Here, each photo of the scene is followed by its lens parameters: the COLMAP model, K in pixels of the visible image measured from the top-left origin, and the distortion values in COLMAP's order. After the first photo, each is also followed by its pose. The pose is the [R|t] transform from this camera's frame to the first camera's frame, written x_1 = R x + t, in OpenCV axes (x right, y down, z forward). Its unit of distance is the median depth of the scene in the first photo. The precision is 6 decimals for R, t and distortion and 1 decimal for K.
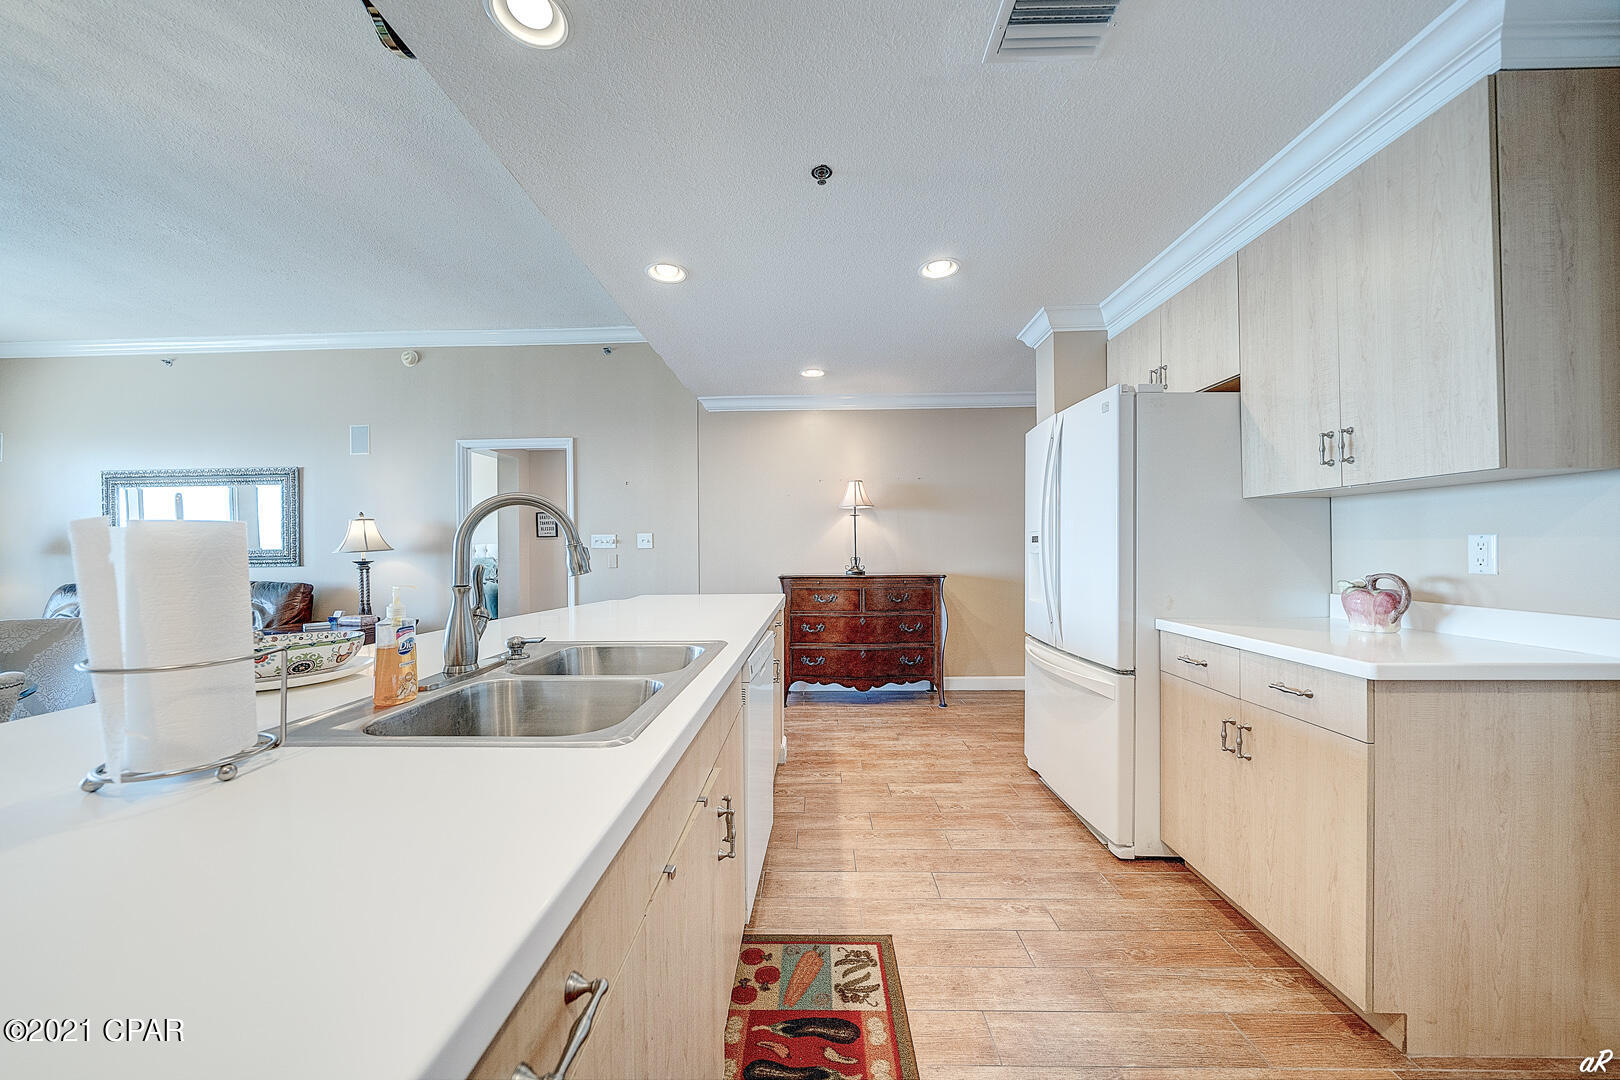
lens RADIAL K [[550.2, 0, 802.0], [0, 550.2, 544.3], [0, 0, 1]] dist [-0.000320, -0.000082]
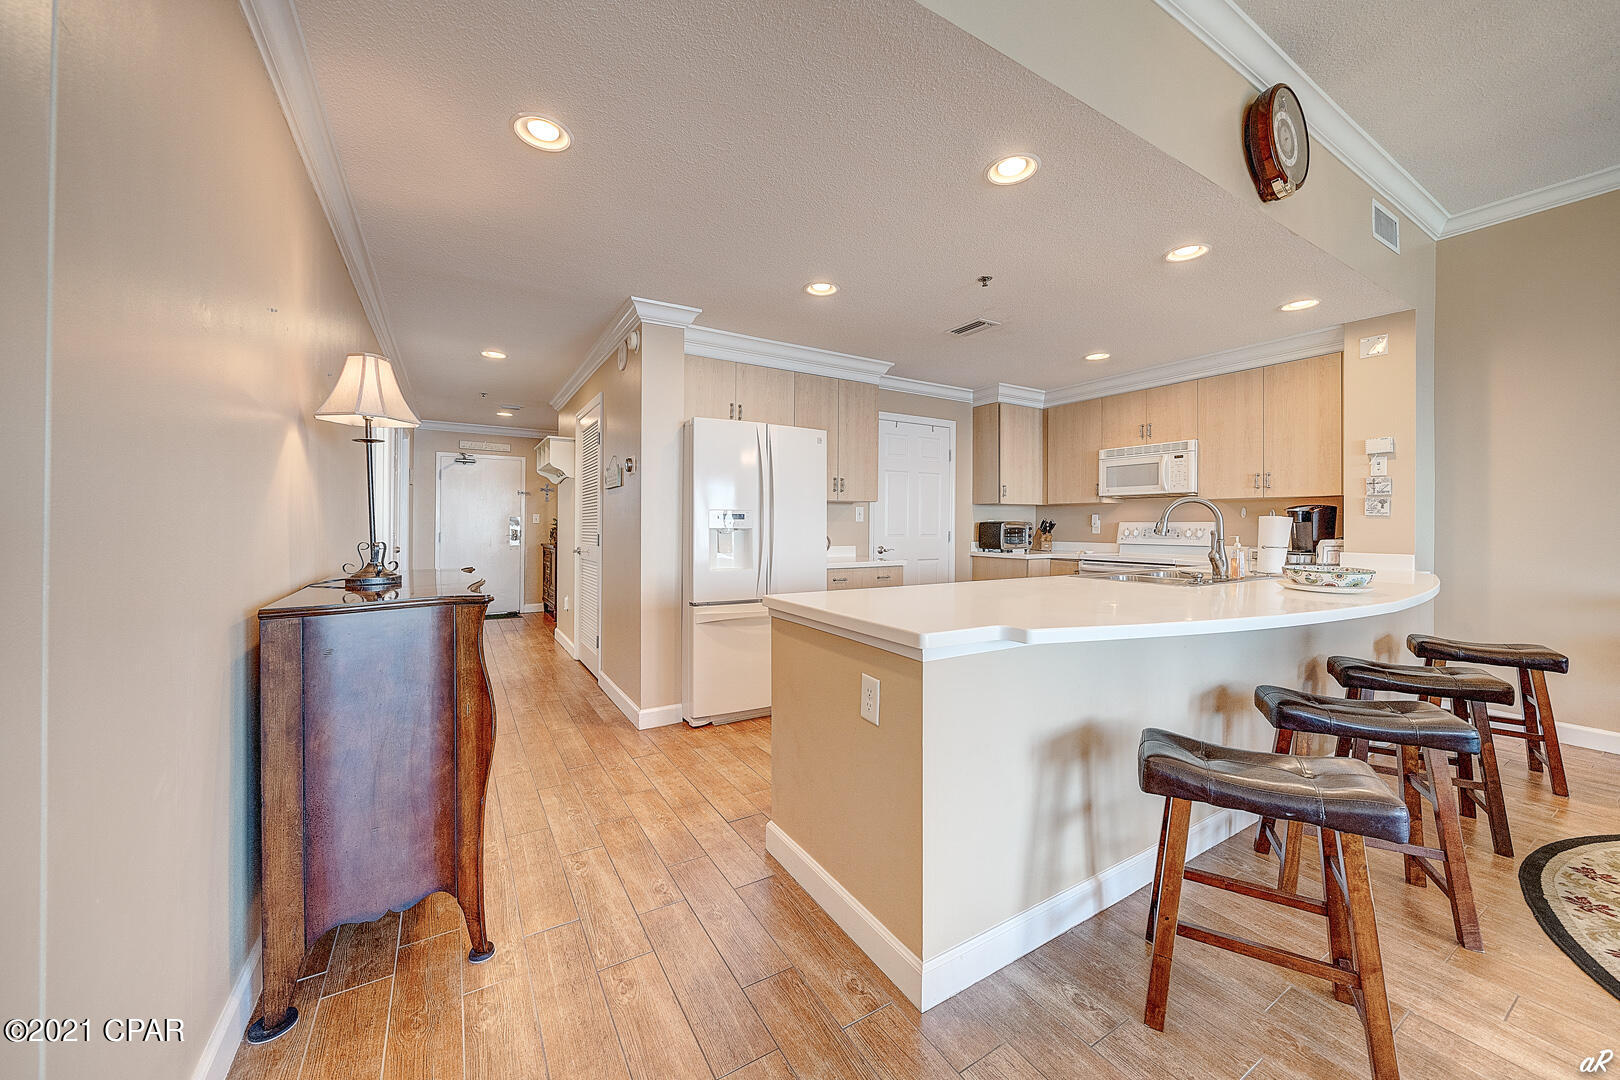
lens RADIAL K [[594.8, 0, 808.8], [0, 594.8, 519.0], [0, 0, 1]] dist [0.001407, 0.000115]
pose [[-0.533764, 0.011152, 0.845560, -0.732845], [0.000061, 0.999914, -0.013149, 0.017896], [-0.845634, -0.006967, -0.533718, 1.540903]]
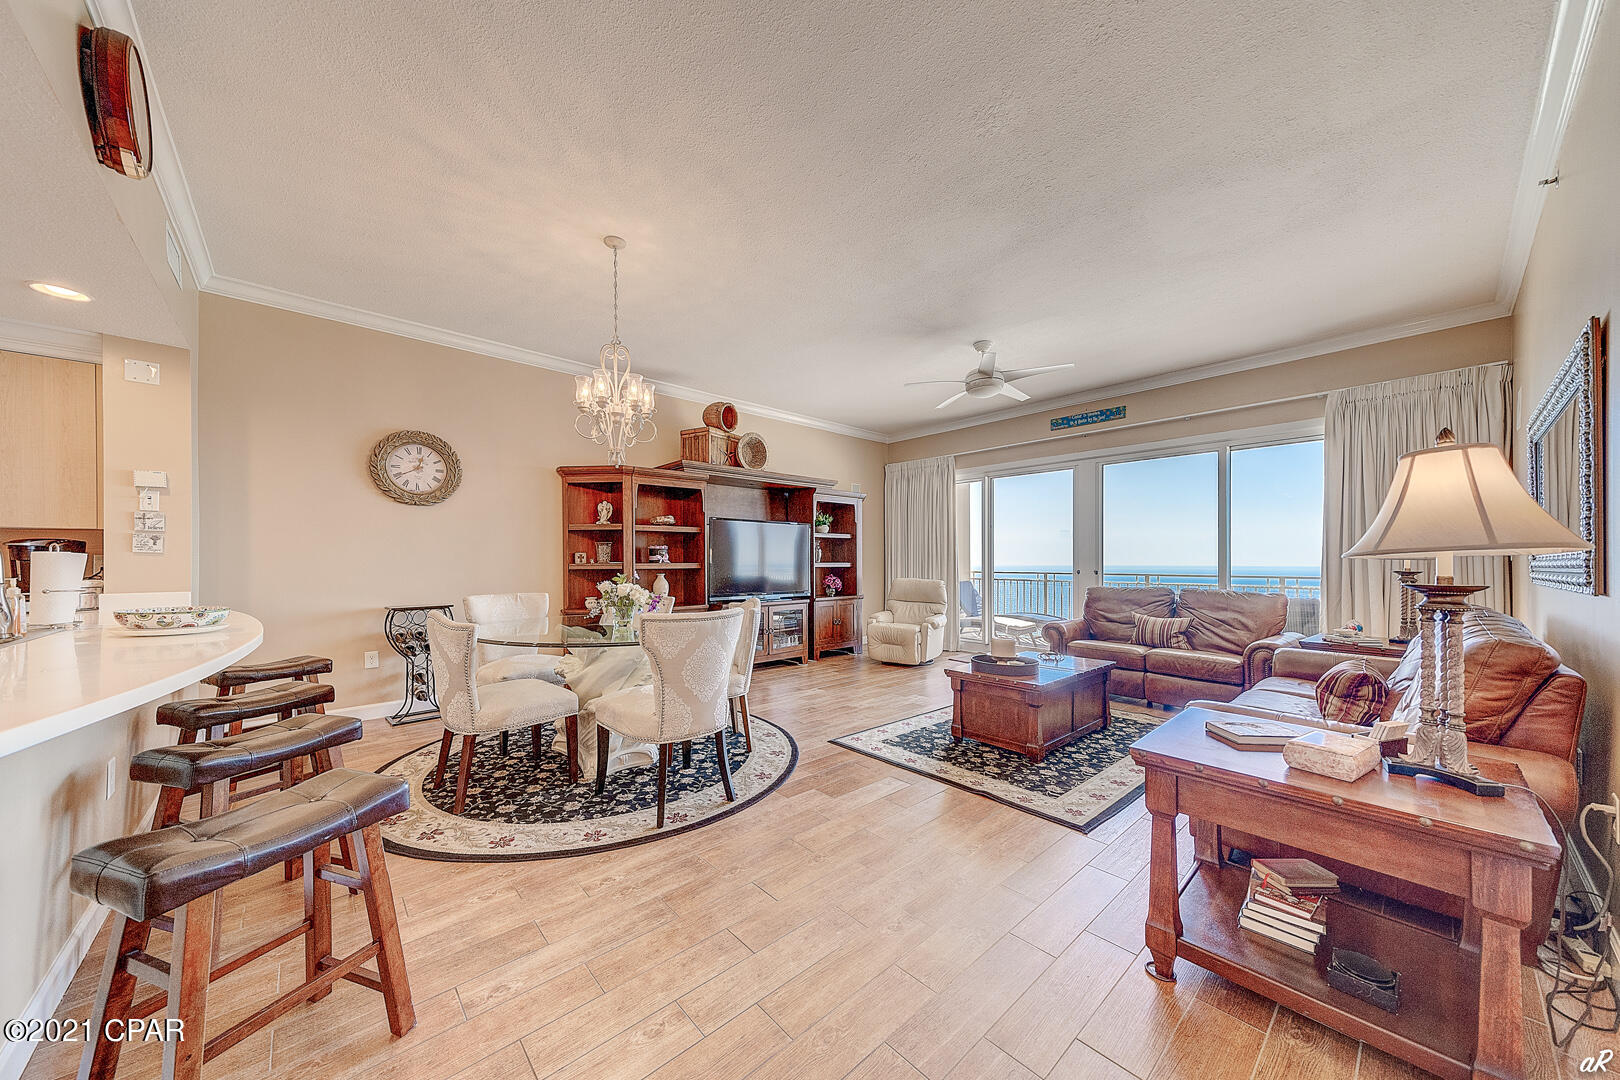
lens RADIAL K [[559.7, 0, 808.2], [0, 559.7, 563.4], [0, 0, 1]] dist [0.000549, -0.000037]
pose [[-0.722765, 0.012242, -0.690985, -0.486411], [0.009522, 0.999925, 0.007755, 0.019600], [0.691028, -0.000975, -0.722827, 1.573608]]
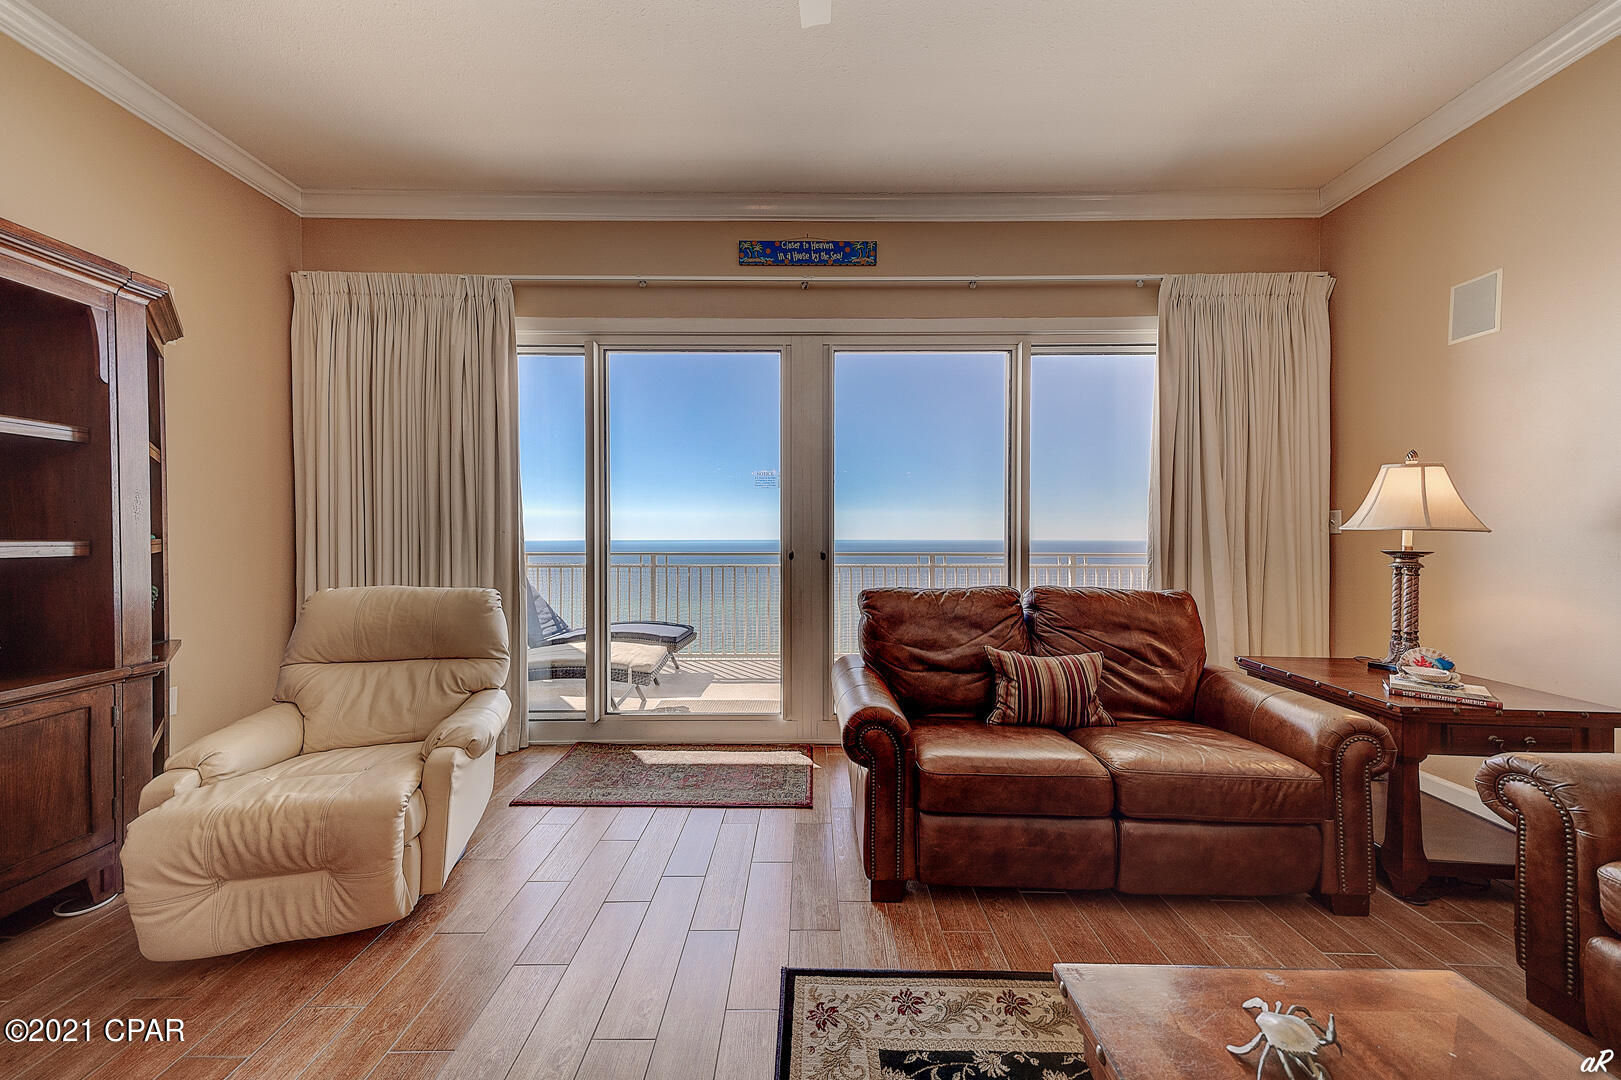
lens RADIAL K [[539.2, 0, 802.9], [0, 539.2, 542.1], [0, 0, 1]] dist [0.015511, 0.000050]
pose [[0.014743, 0.022174, -0.999645, -1.737195], [0.002855, 0.999749, 0.022218, 0.030335], [0.999887, -0.003182, 0.014676, 0.692914]]
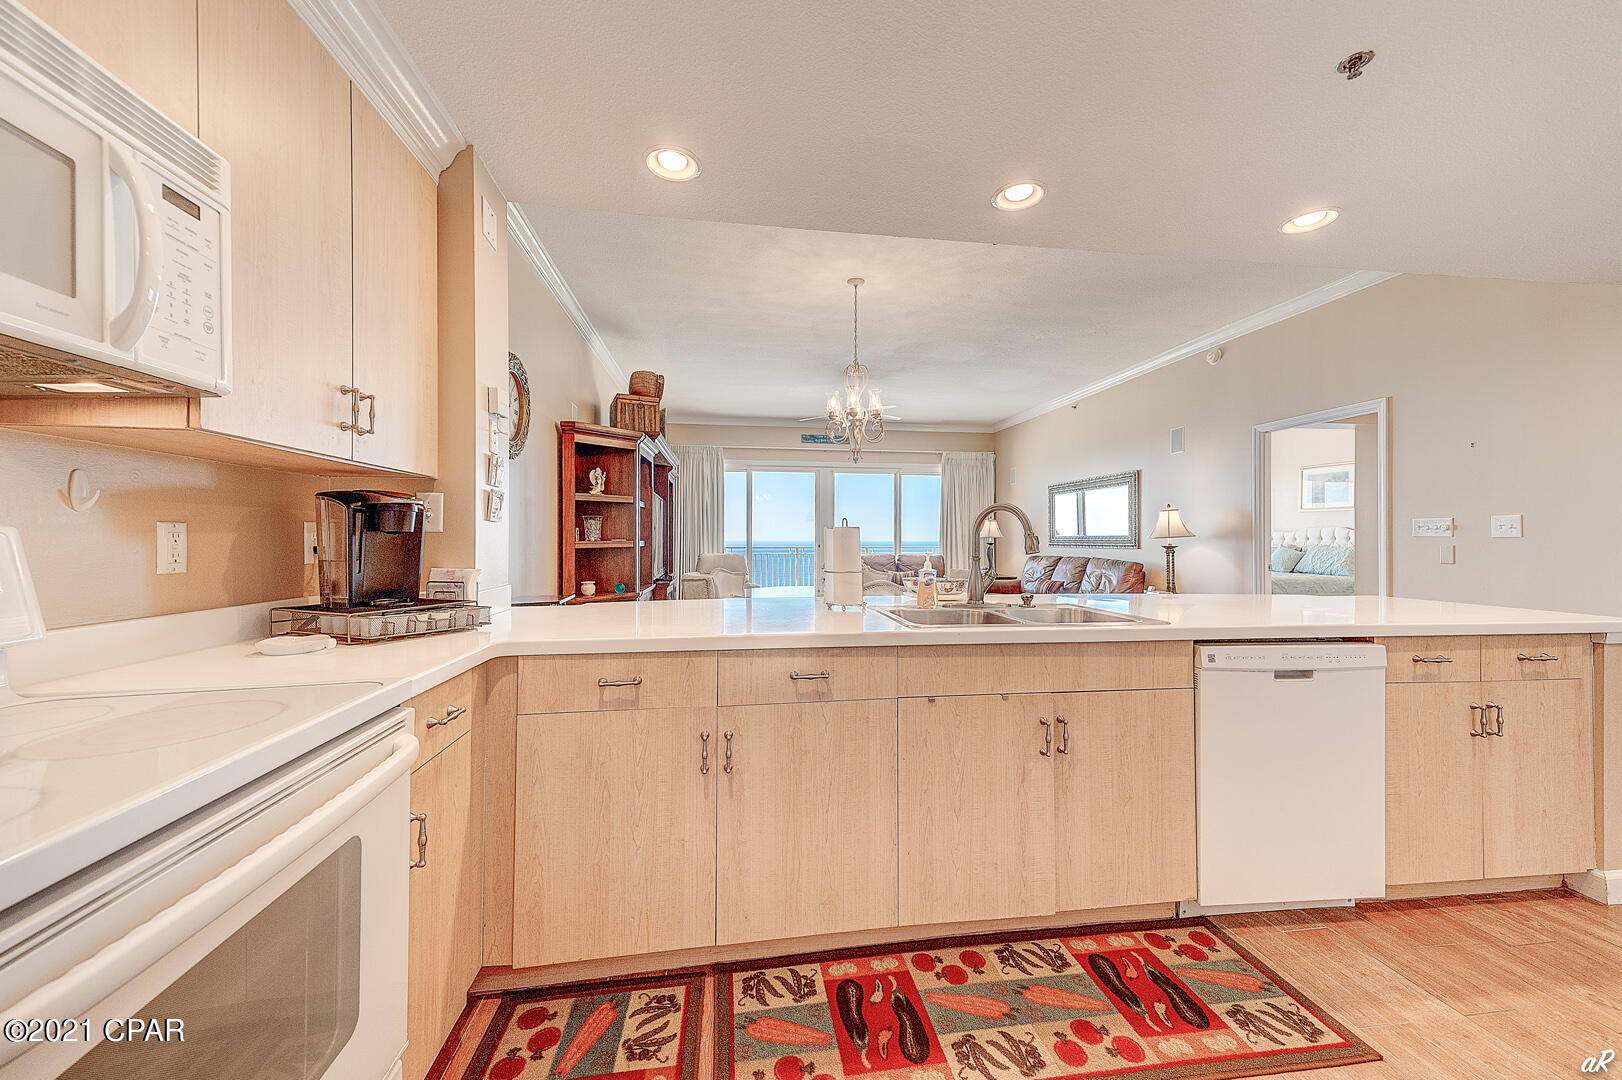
lens RADIAL K [[596.8, 0, 809.5], [0, 596.8, 537.4], [0, 0, 1]] dist [0.000328, 0.000400]
pose [[0.163763, 0.008792, -0.986461, 0.515819], [0.000813, 0.999959, 0.009047, 0.000571], [0.986499, -0.002284, 0.163749, 0.066232]]
